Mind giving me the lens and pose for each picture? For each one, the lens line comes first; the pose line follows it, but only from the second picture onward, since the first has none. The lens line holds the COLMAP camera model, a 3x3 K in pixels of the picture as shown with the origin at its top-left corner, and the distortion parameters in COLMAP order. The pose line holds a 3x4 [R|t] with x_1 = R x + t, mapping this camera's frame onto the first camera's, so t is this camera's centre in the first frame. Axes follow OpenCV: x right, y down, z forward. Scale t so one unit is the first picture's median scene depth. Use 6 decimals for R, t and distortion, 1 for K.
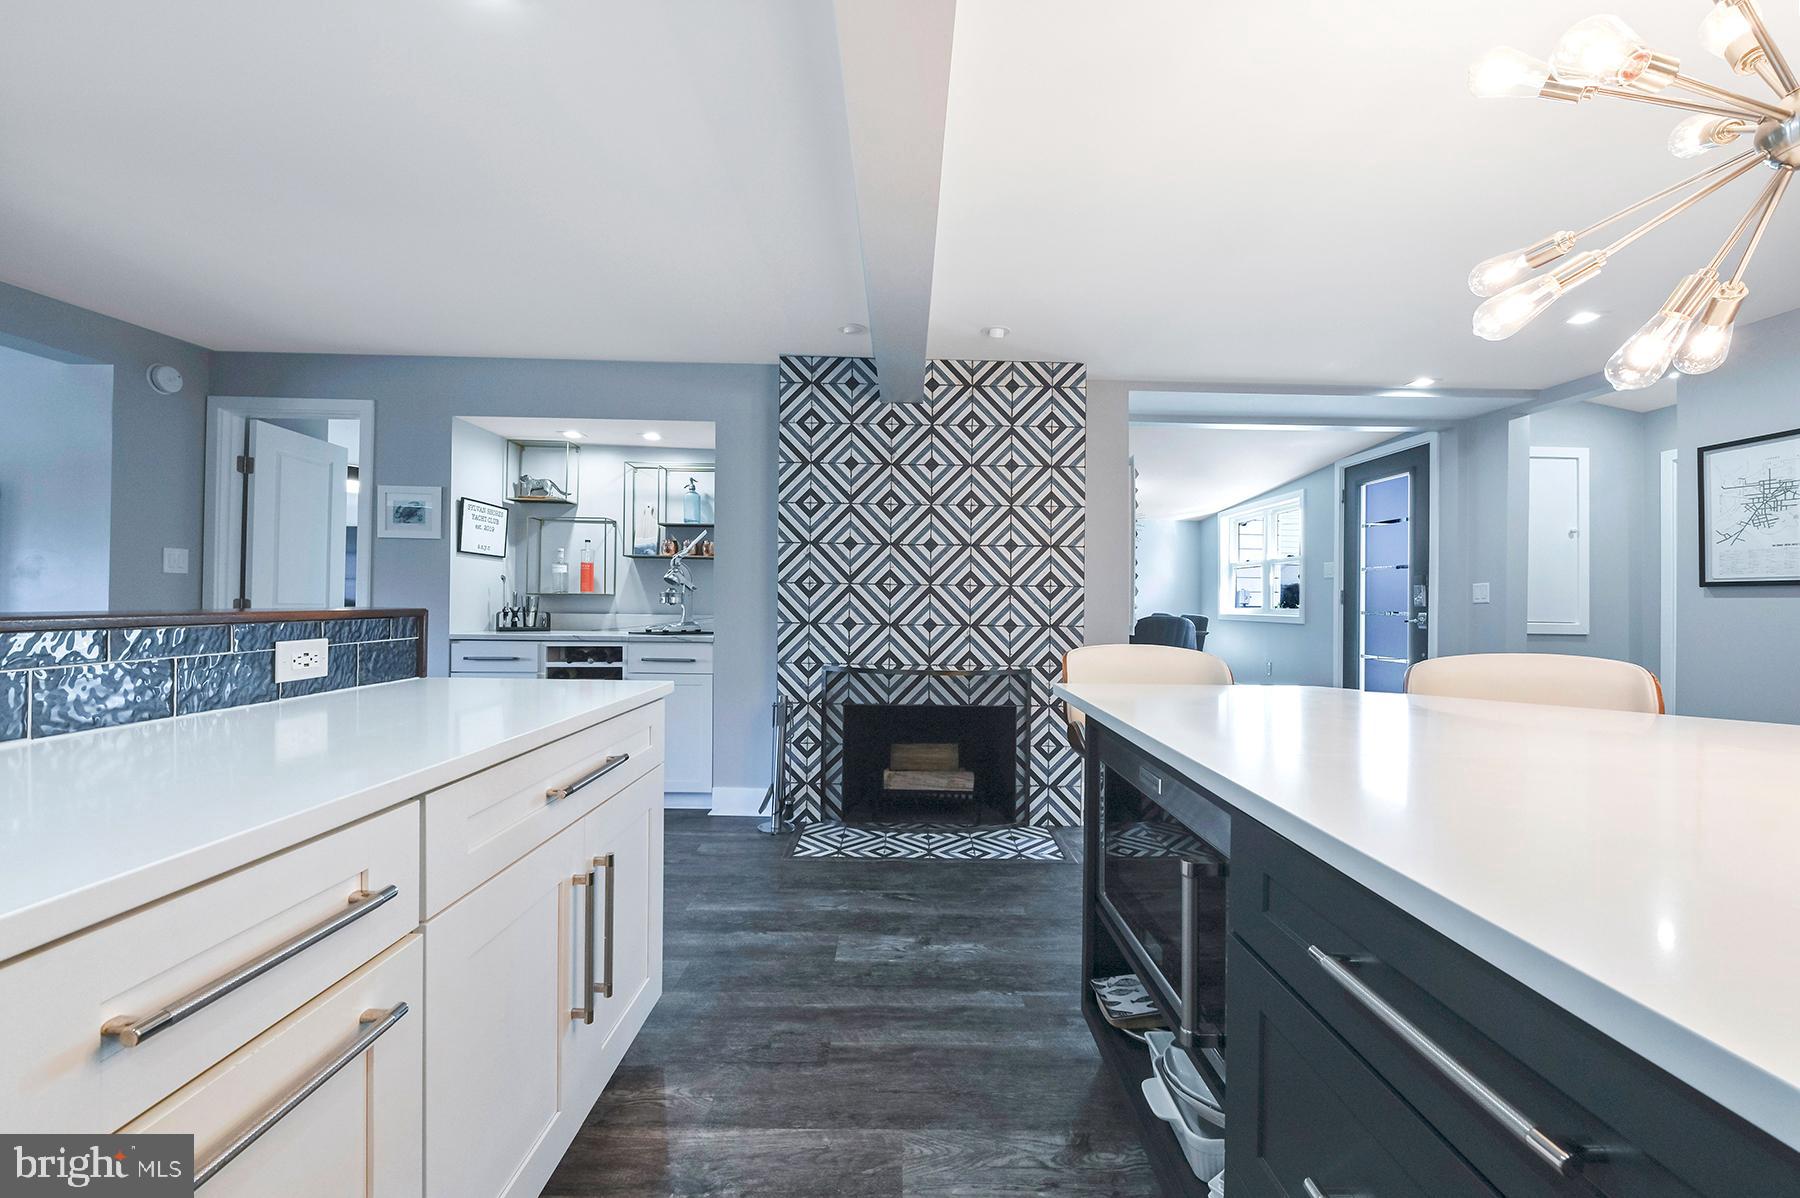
lens RADIAL K [[716.6, 0, 899.2], [0, 716.6, 597.7], [0, 0, 1]] dist [-0.003650, -0.001961]
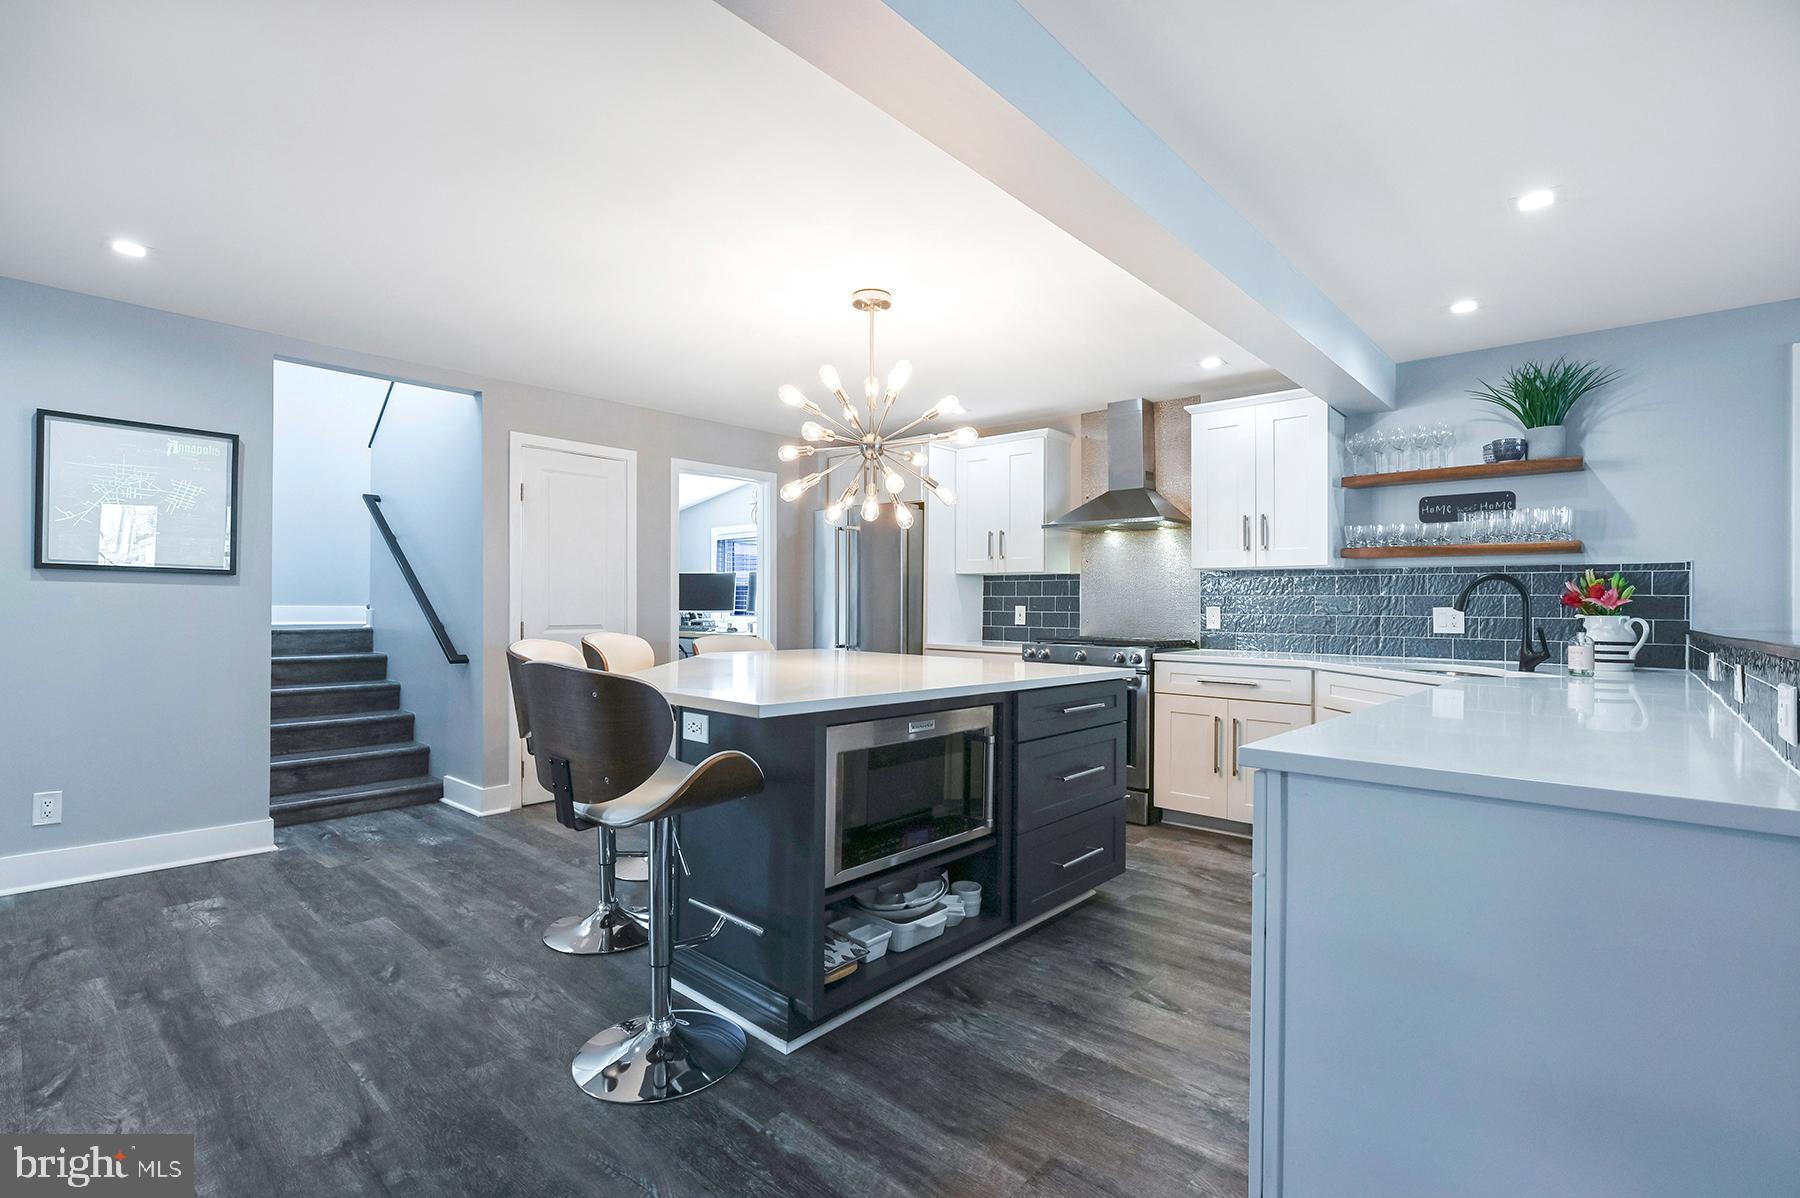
lens RADIAL K [[829.7, 0, 932.1], [0, 829.7, 599.4], [0, 0, 1]] dist [-0.010652, 0.000242]
pose [[-0.764734, -0.011824, 0.644238, -0.691700], [-0.022719, 0.999705, -0.008621, 0.011538], [-0.643945, -0.021229, -0.764777, 2.085895]]
